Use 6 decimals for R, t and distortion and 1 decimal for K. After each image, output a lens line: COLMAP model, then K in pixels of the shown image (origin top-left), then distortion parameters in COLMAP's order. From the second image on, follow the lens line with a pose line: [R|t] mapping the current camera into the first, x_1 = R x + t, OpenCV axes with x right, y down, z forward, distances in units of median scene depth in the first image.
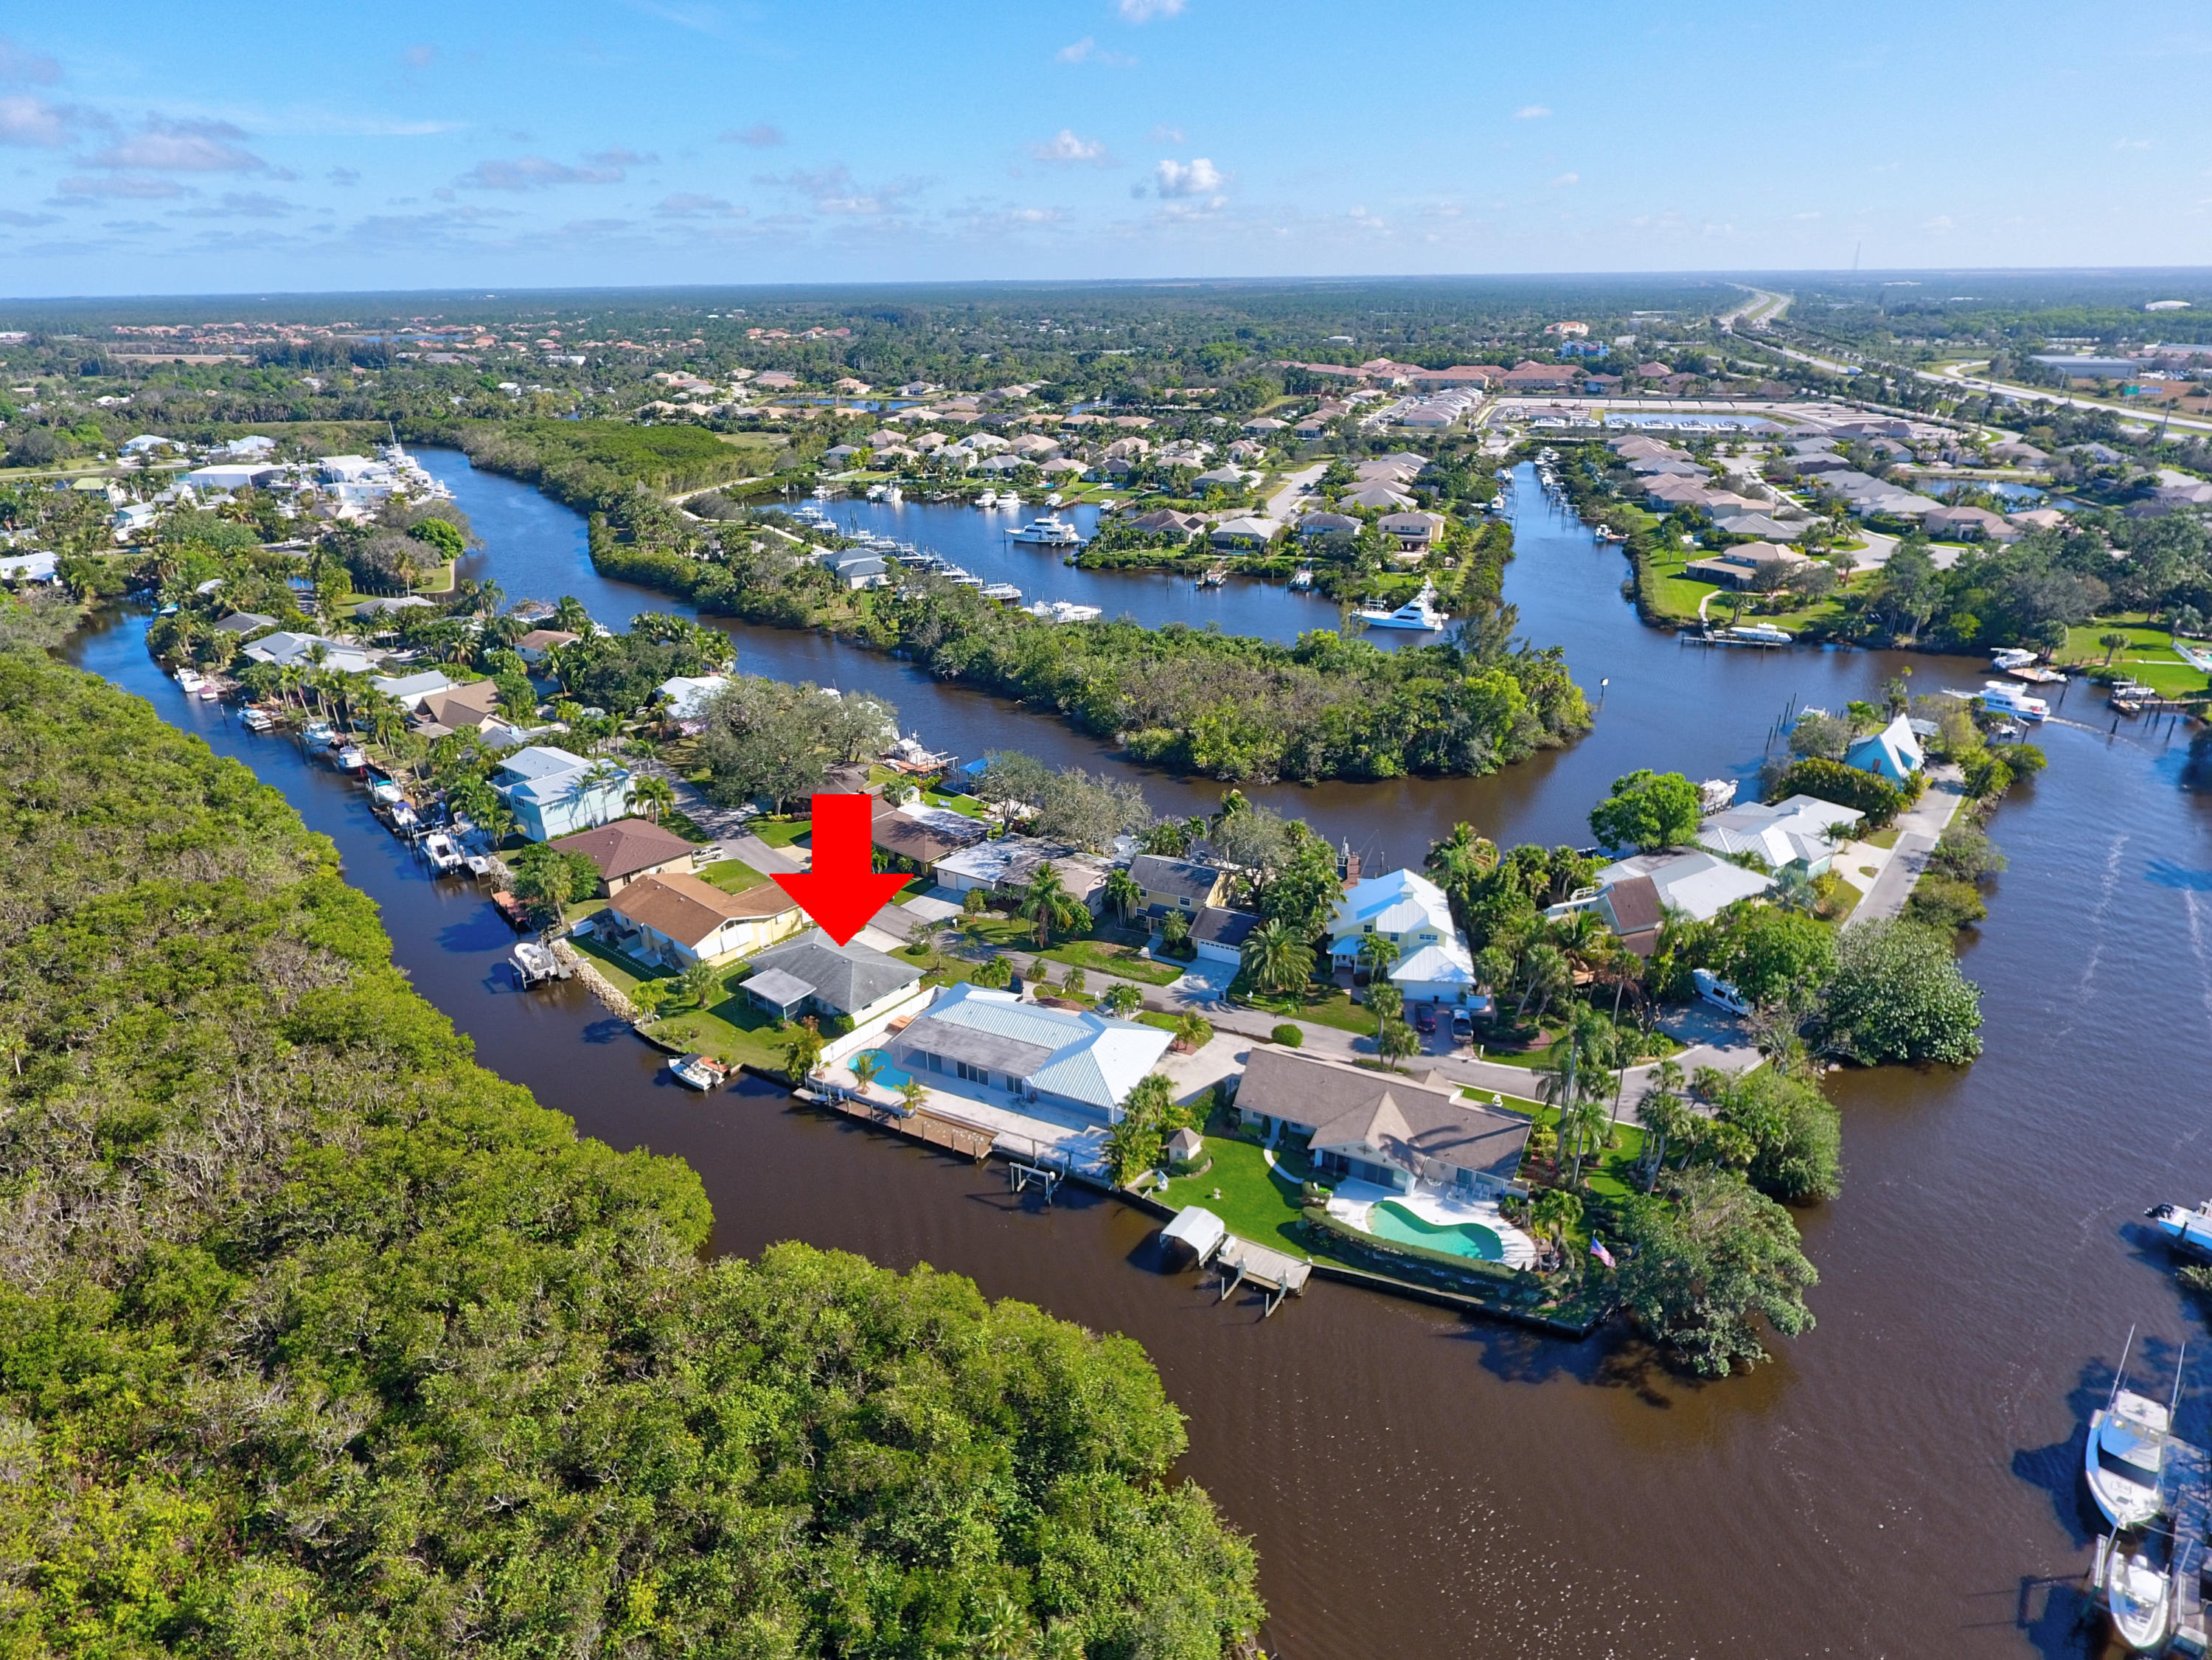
lens RADIAL K [[1309.2, 0, 1106.0], [0, 1309.2, 830.0], [0, 0, 1]] dist [0.000642, -0.003204]
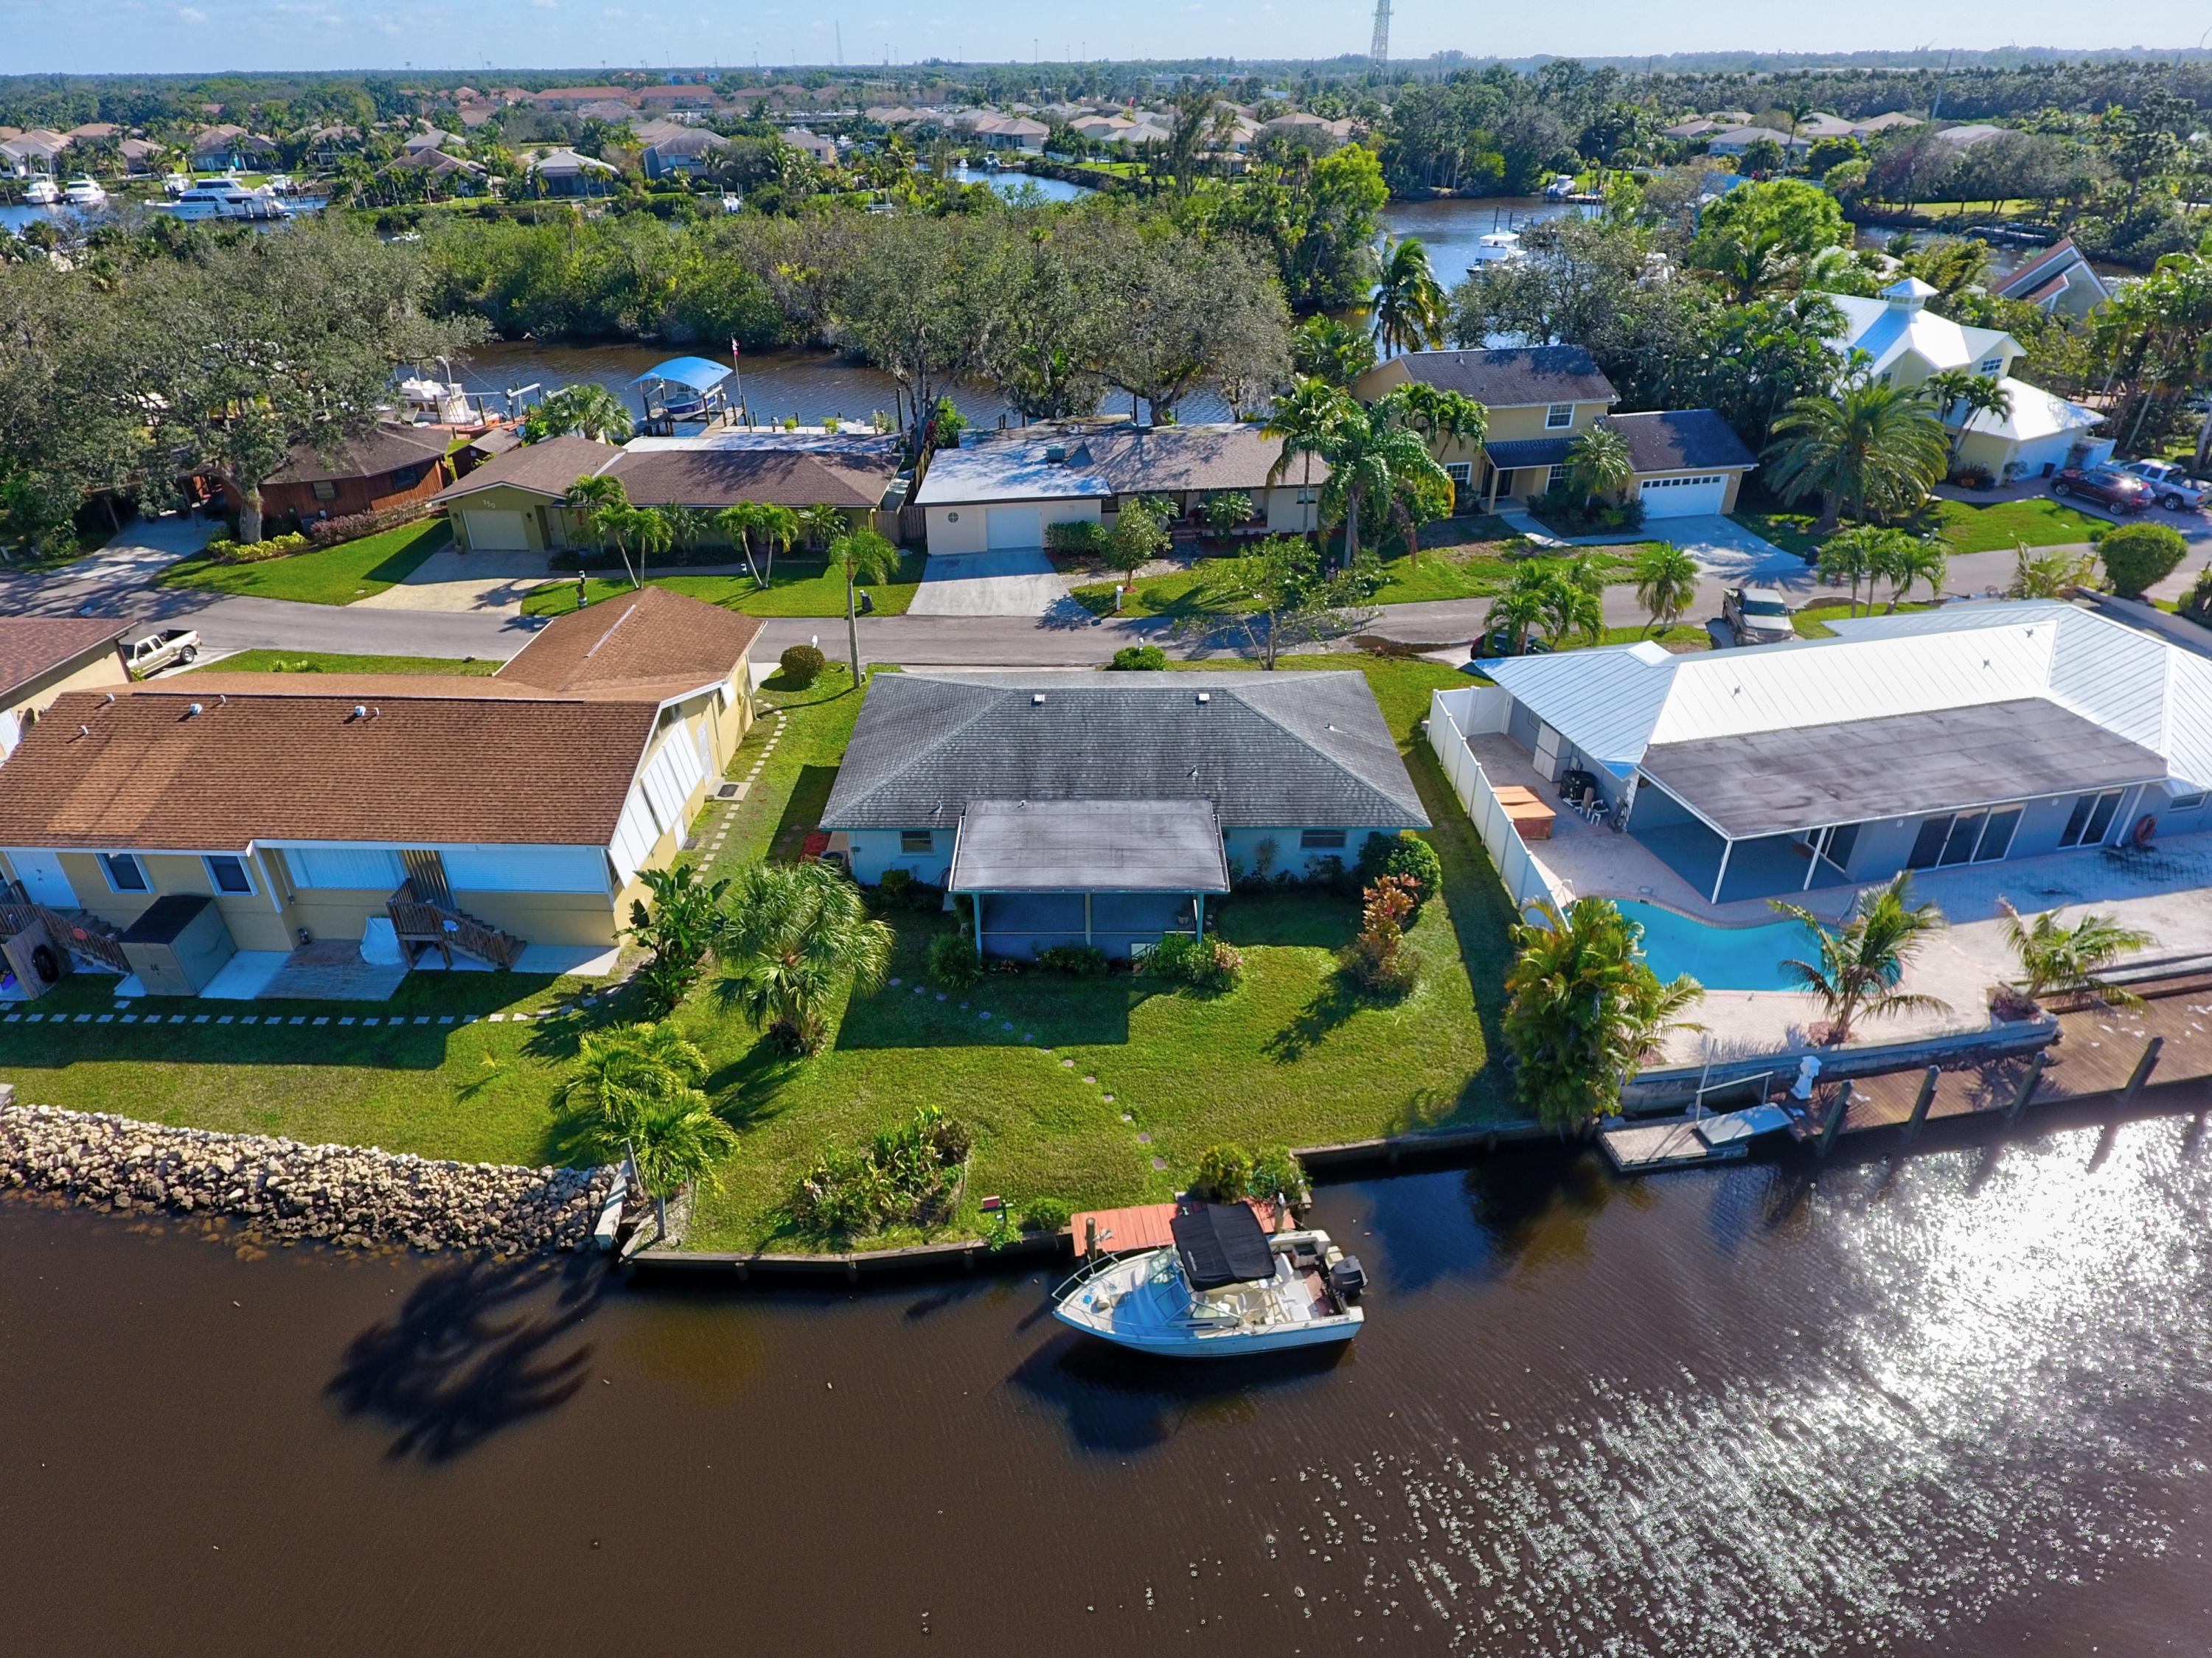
lens RADIAL K [[1308.9, 0, 1106.0], [0, 1308.9, 829.0], [0, 0, 1]] dist [0.000642, -0.003204]
pose [[0.769489, -0.318180, 0.553758, -0.216853], [0.245806, 0.947817, 0.203034, 0.035781], [-0.589463, -0.020115, 0.807545, 0.436107]]
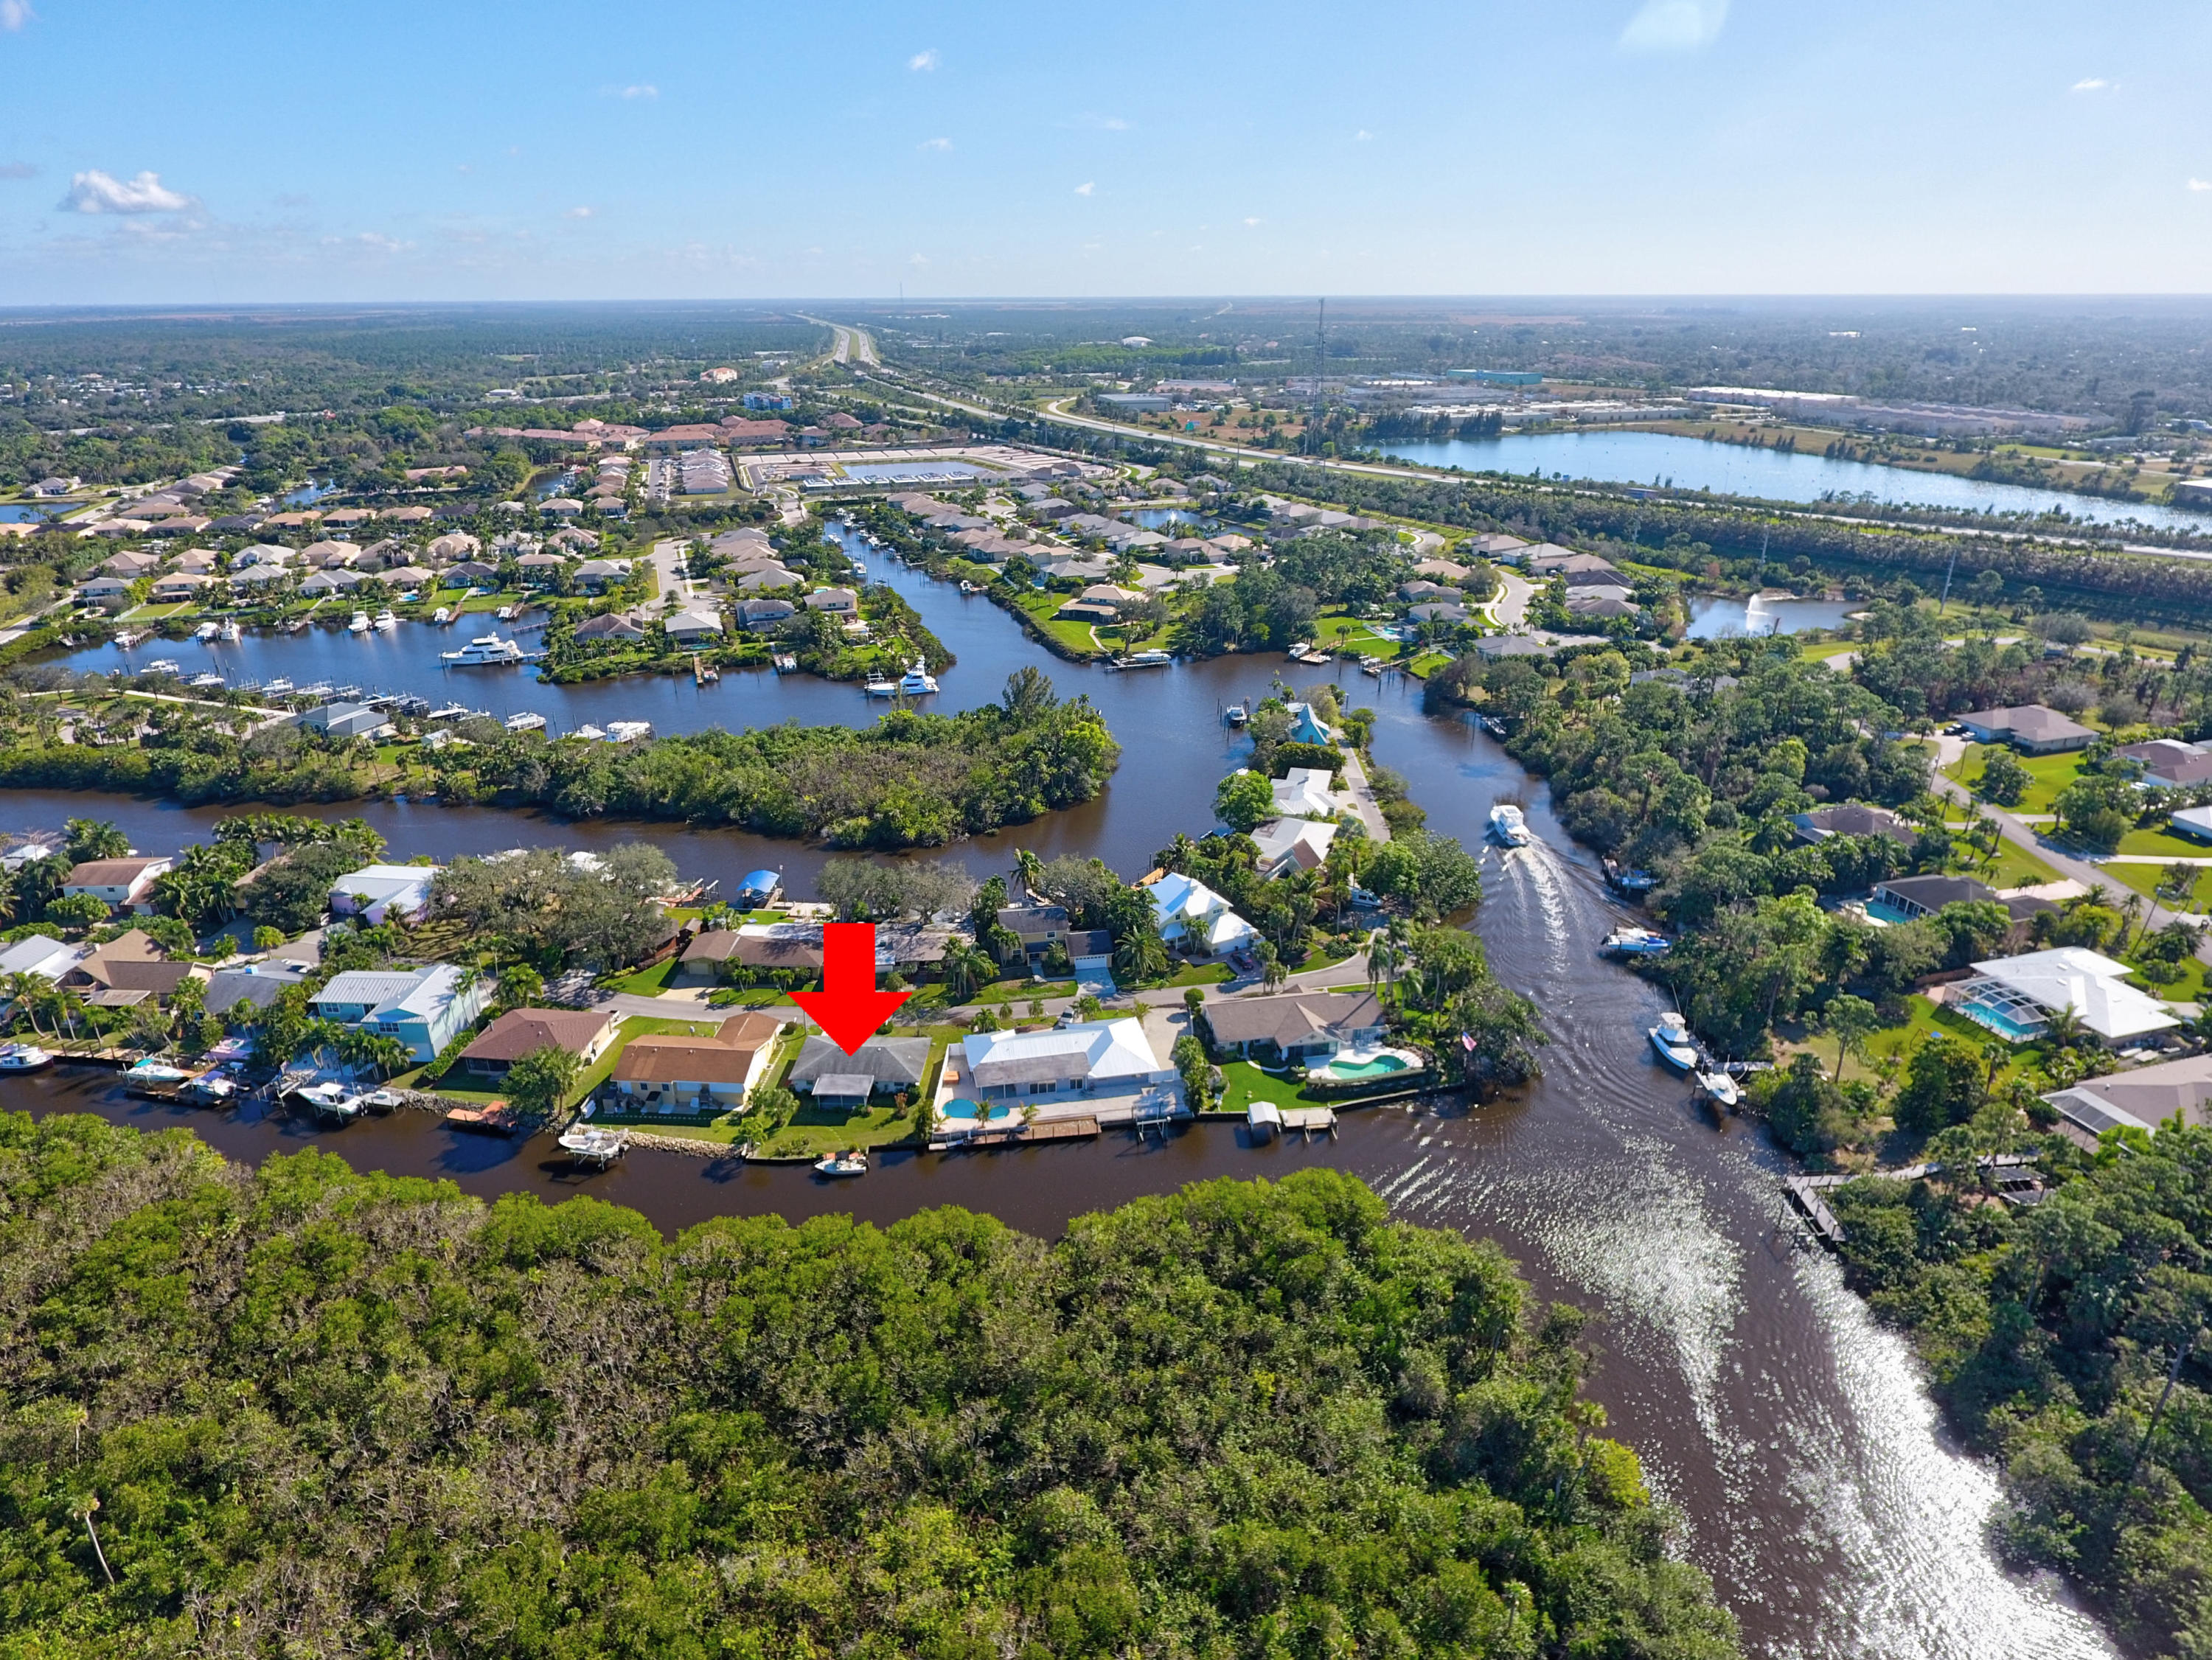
lens RADIAL K [[1308.9, 0, 1106.0], [0, 1308.9, 830.0], [0, 0, 1]] dist [0.000642, -0.003204]
pose [[0.790922, -0.222711, 0.569950, -0.389994], [0.229067, 0.971452, 0.061723, -0.073550], [-0.567425, 0.081739, 0.819358, -0.092792]]
